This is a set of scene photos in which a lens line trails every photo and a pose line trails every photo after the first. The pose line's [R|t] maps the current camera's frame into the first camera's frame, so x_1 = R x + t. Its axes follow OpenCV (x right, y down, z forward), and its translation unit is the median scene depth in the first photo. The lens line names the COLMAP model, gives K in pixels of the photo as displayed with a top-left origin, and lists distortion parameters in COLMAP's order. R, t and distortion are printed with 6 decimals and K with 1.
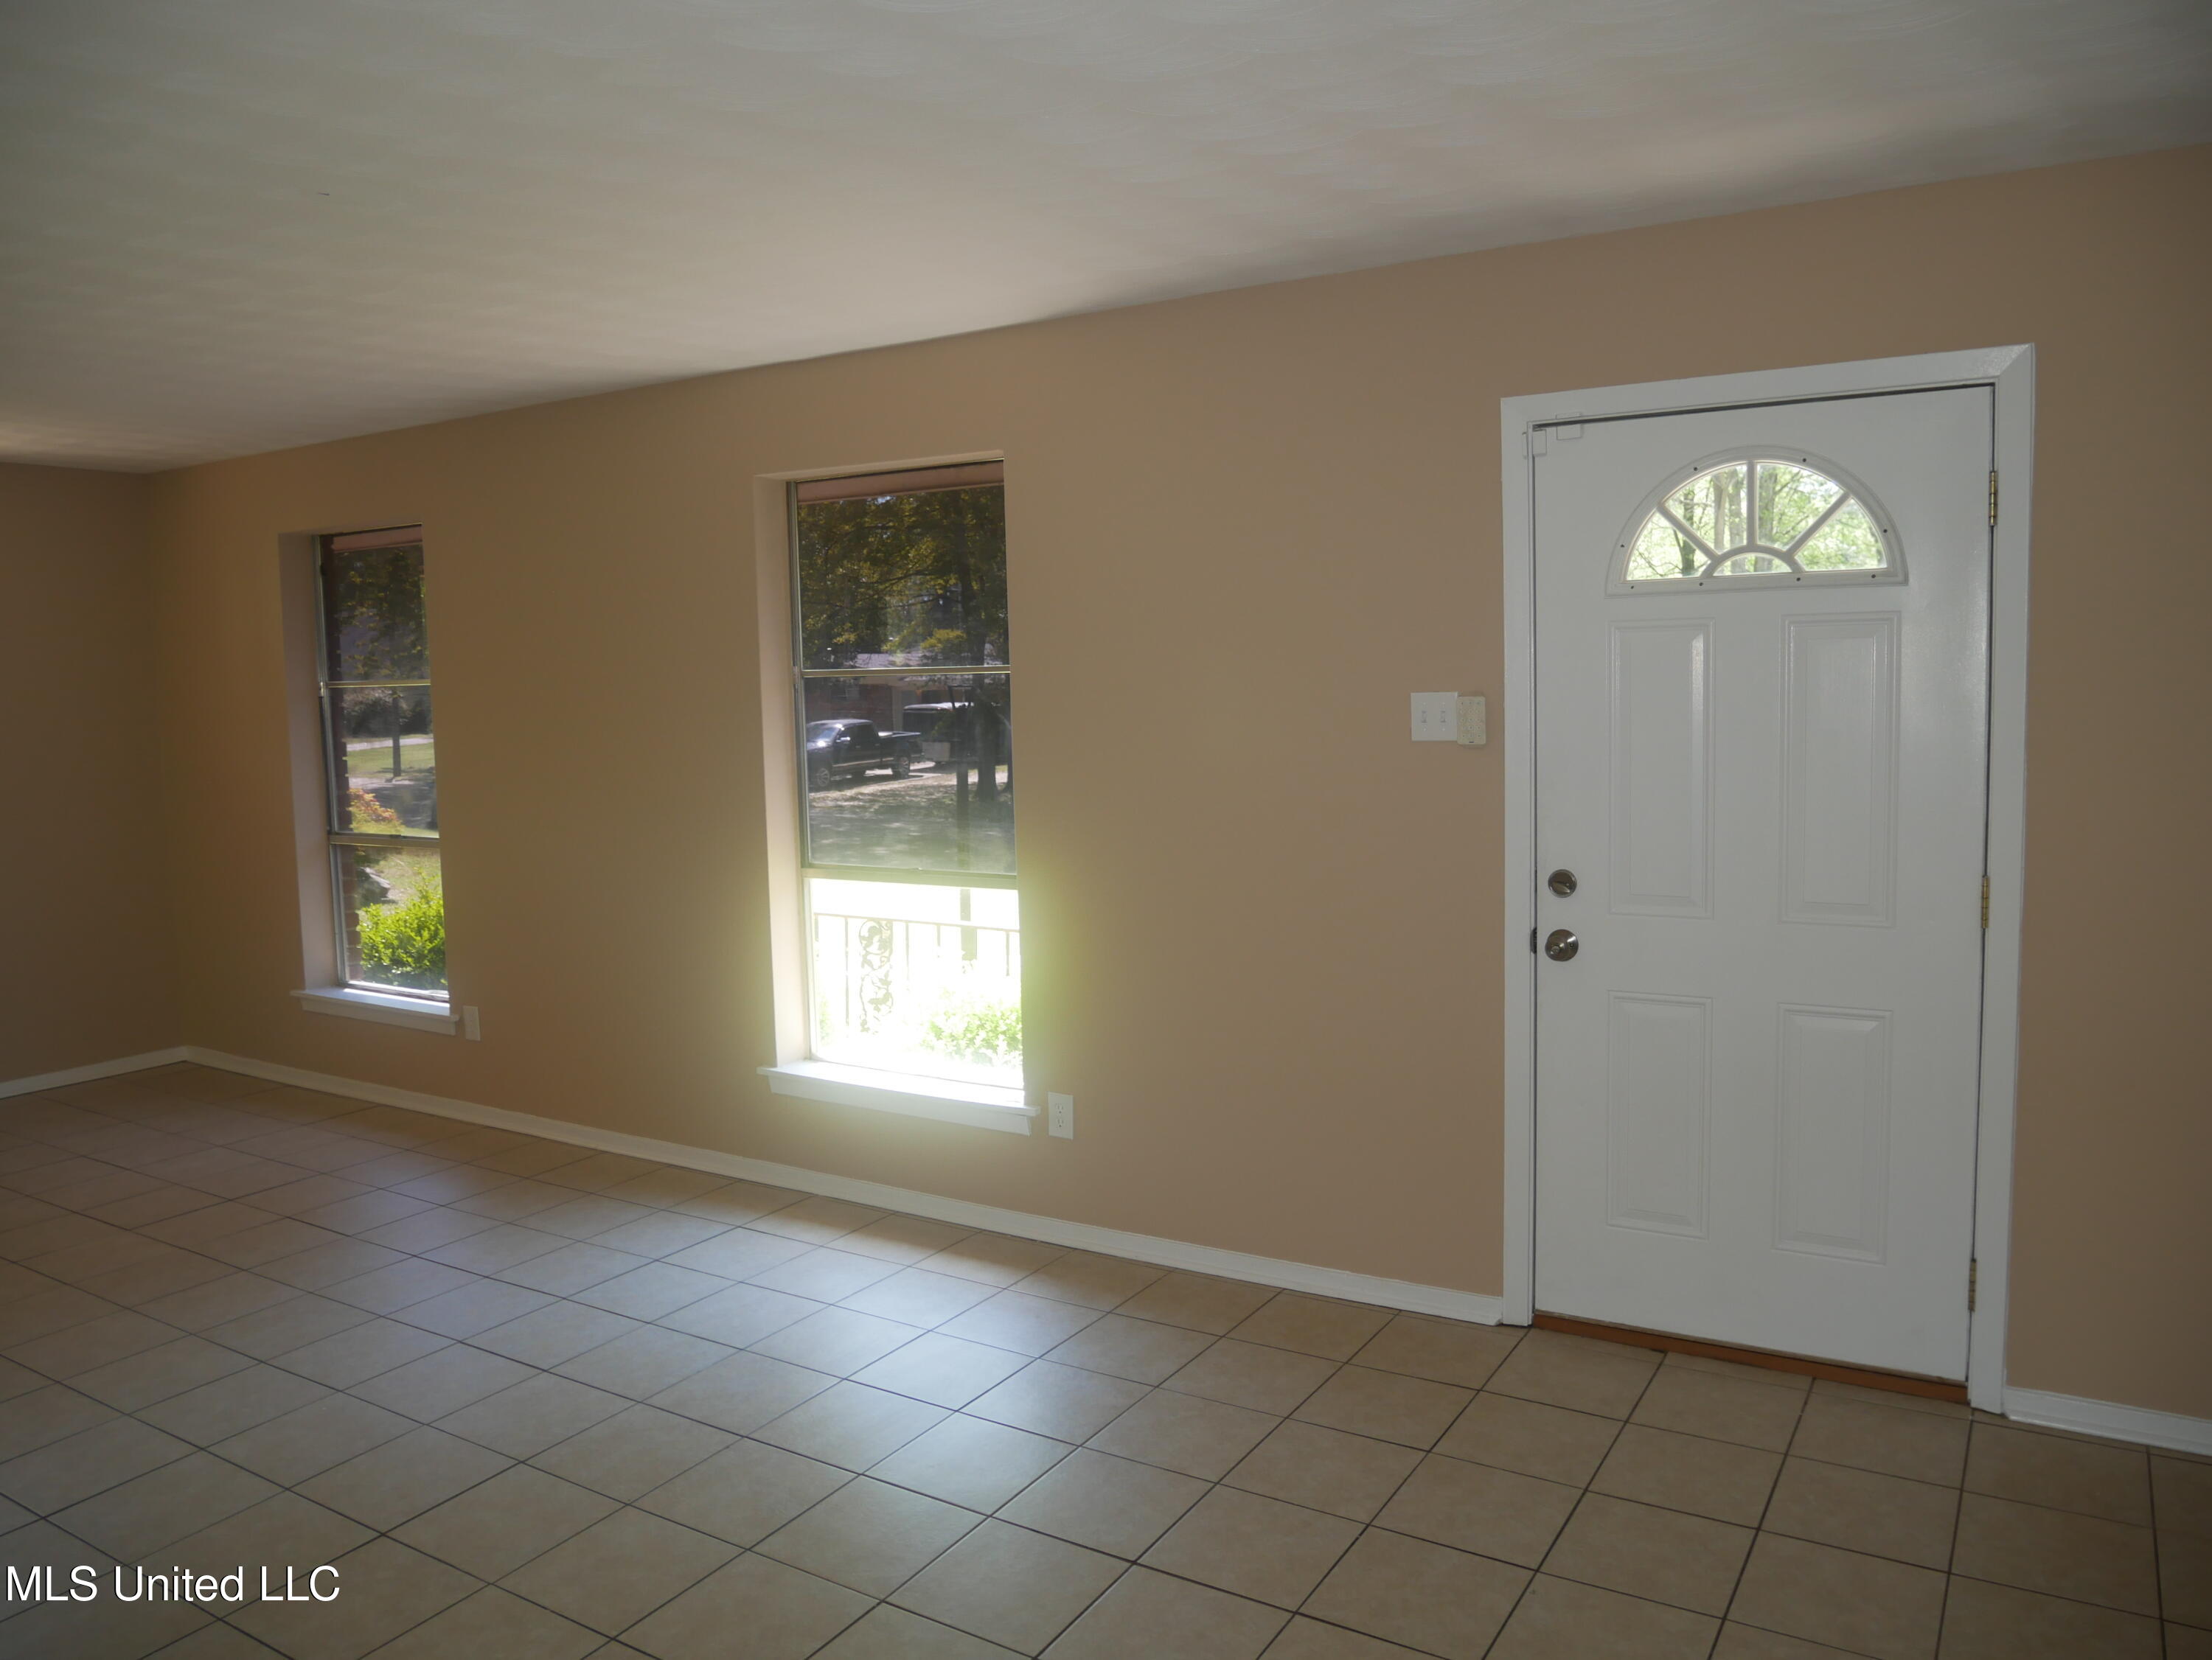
lens RADIAL K [[1598.7, 0, 1106.0], [0, 1598.7, 830.0], [0, 0, 1]] dist [-0.073367, 0.029728]
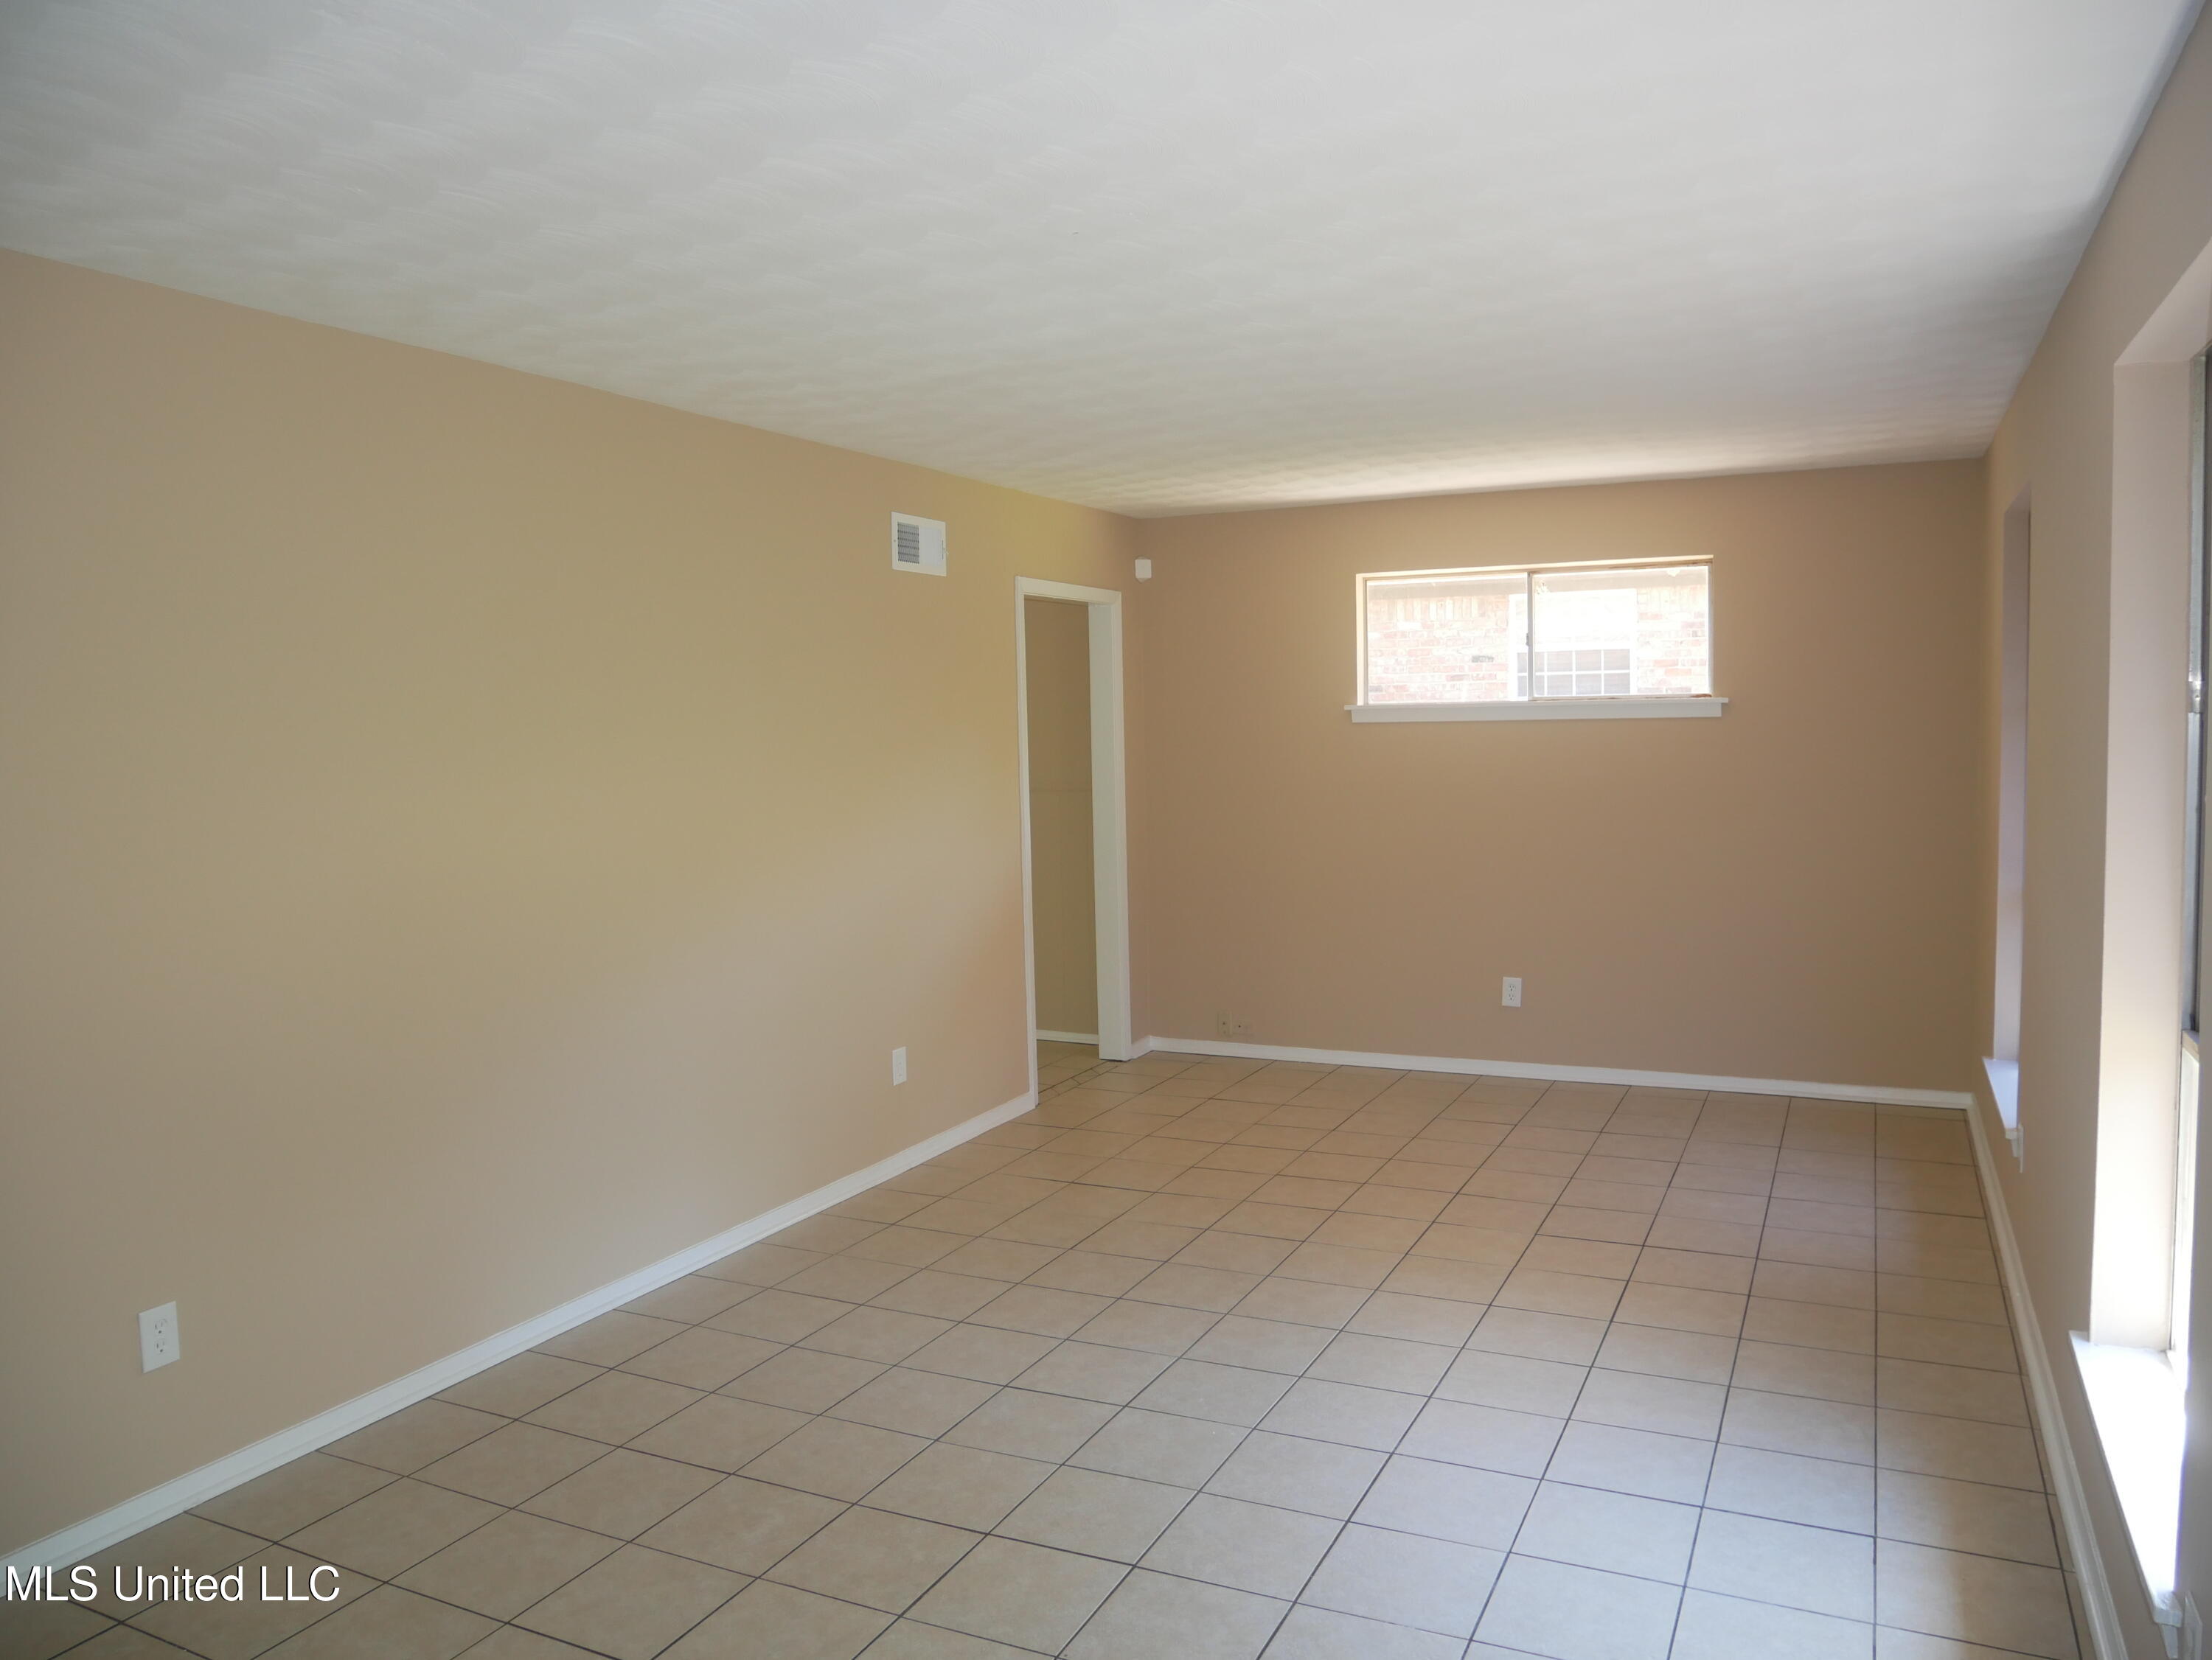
lens RADIAL K [[1598.7, 0, 1106.0], [0, 1598.7, 830.0], [0, 0, 1]] dist [-0.073367, 0.029728]
pose [[0.102509, 0.088370, -0.990799, 0.250584], [-0.077354, 0.993738, 0.080629, -0.049078], [0.991720, 0.068377, 0.108703, 0.424254]]
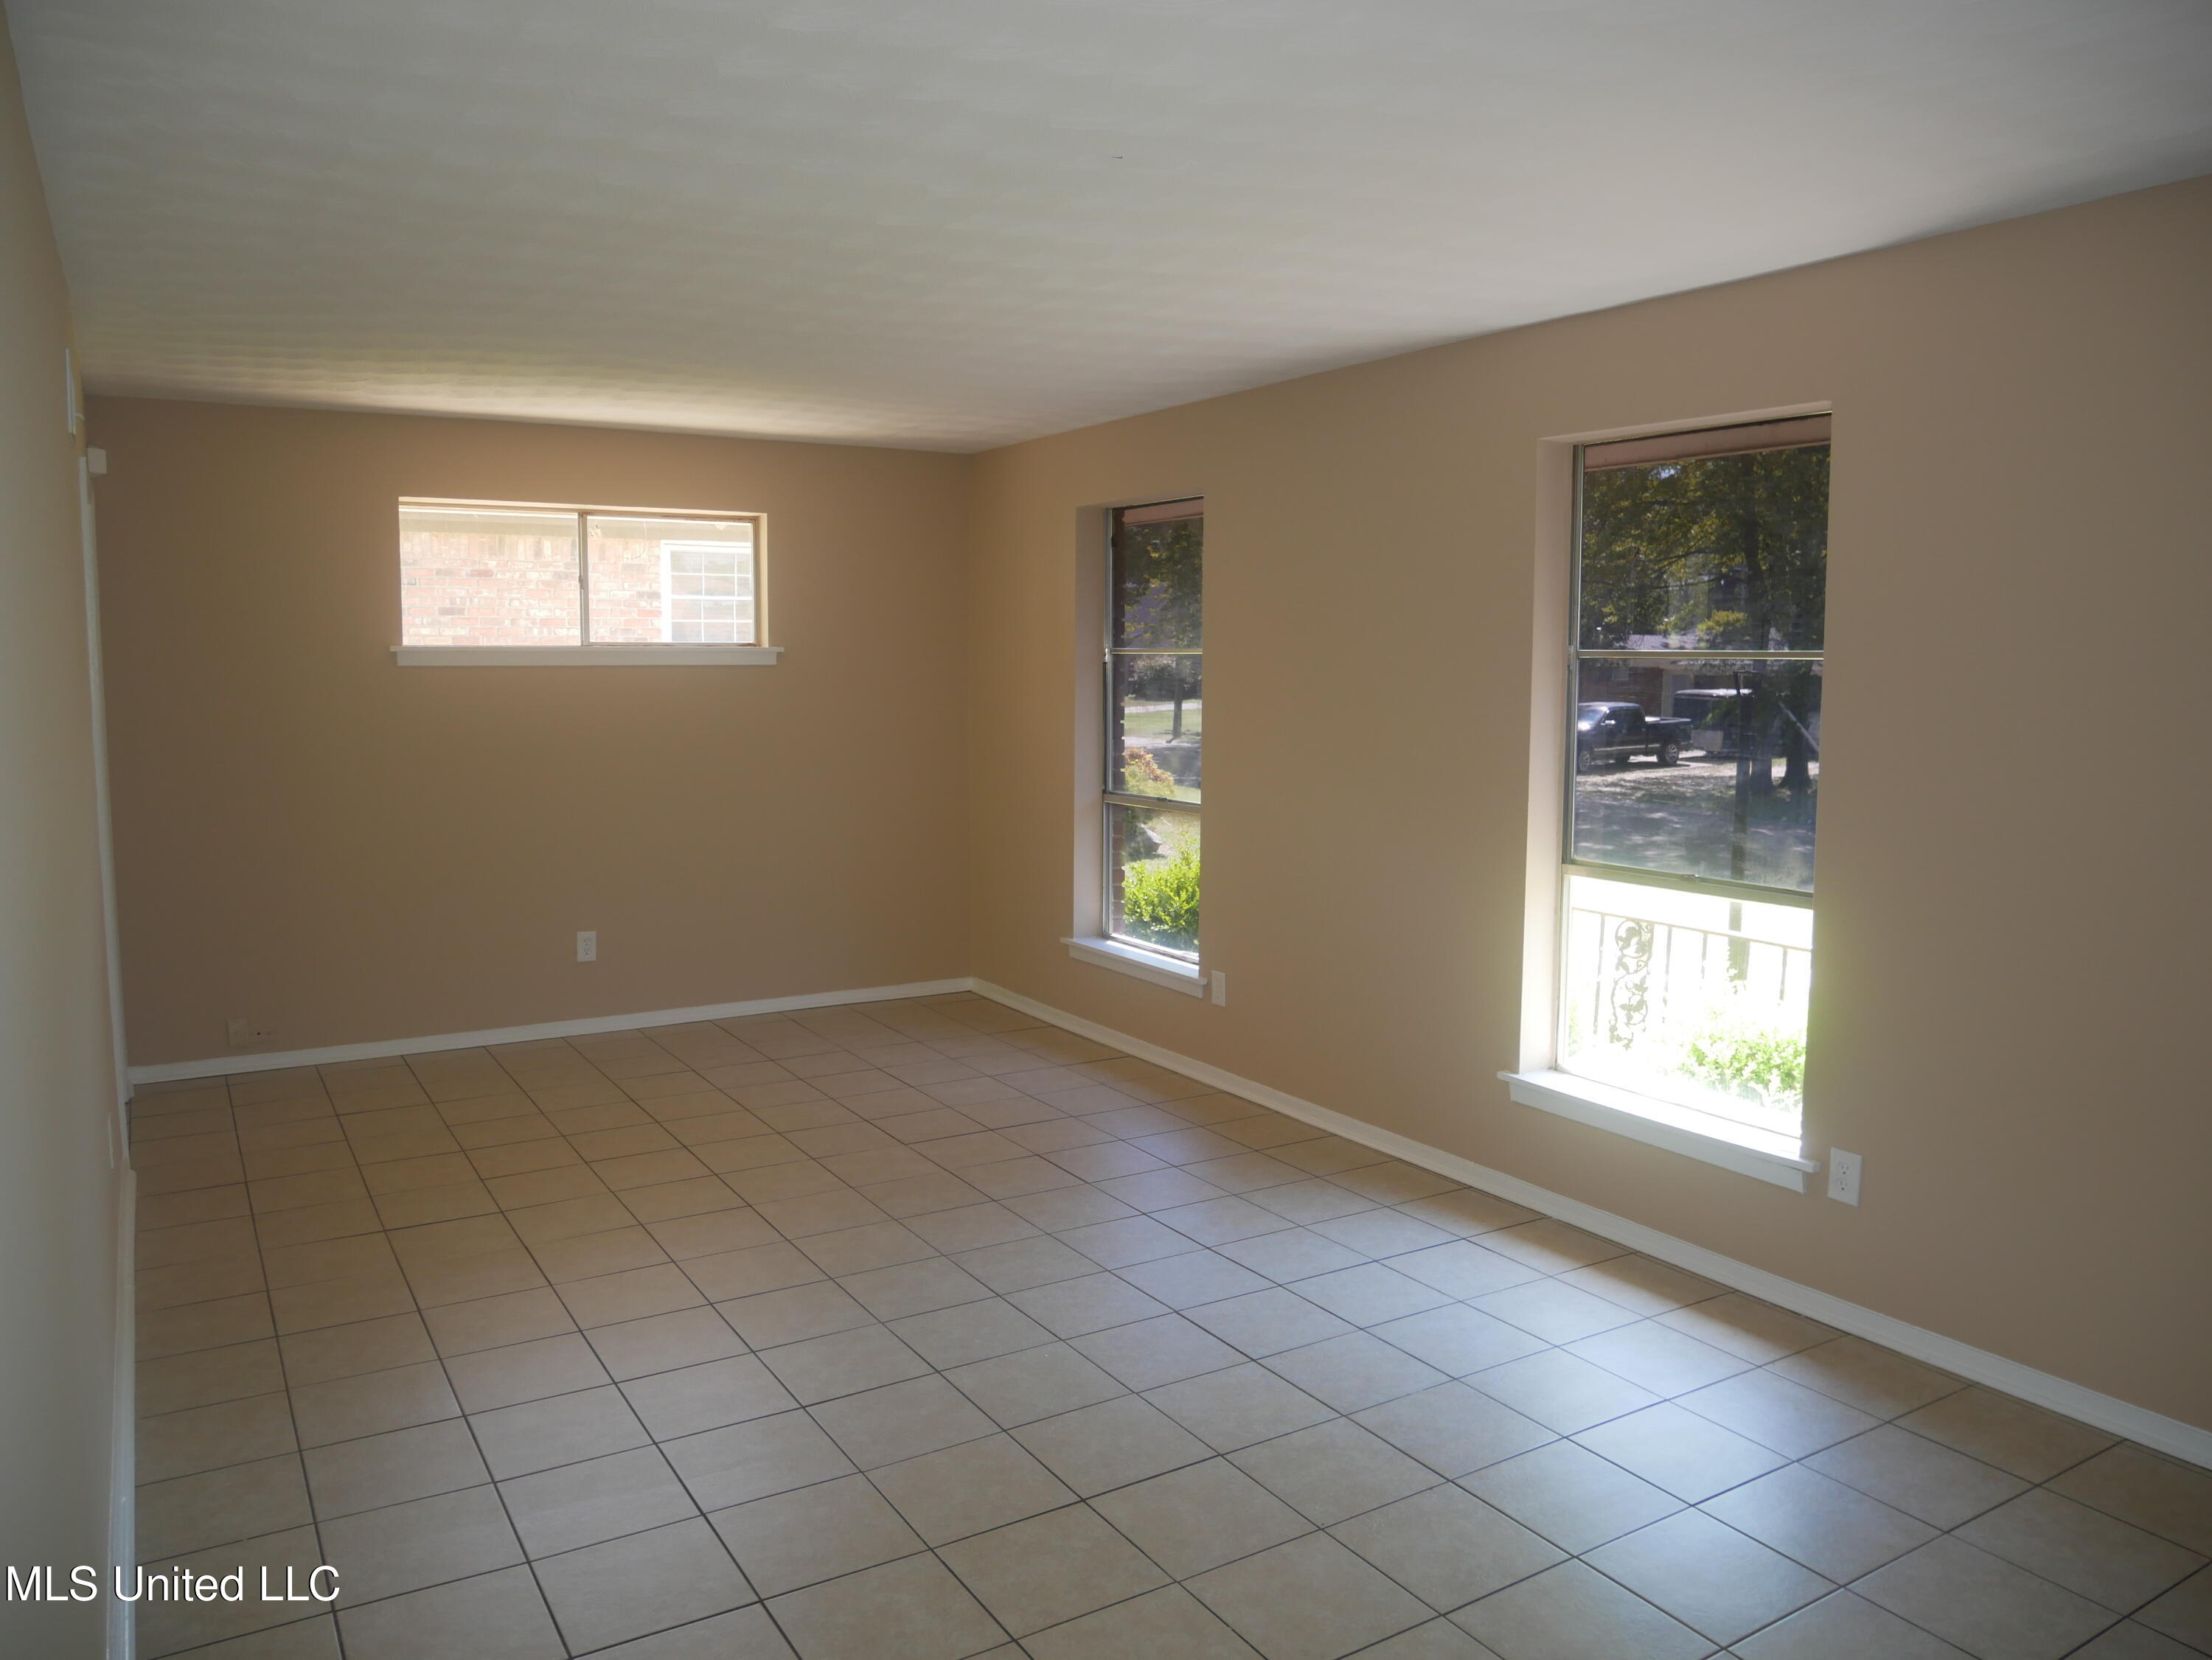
lens RADIAL K [[1598.7, 0, 1106.0], [0, 1598.7, 830.0], [0, 0, 1]] dist [-0.073367, 0.029728]
pose [[0.891559, 0.071963, -0.447151, -0.012202], [-0.065699, 0.997403, 0.029525, -0.004225], [0.448115, 0.003054, 0.893971, 0.043643]]
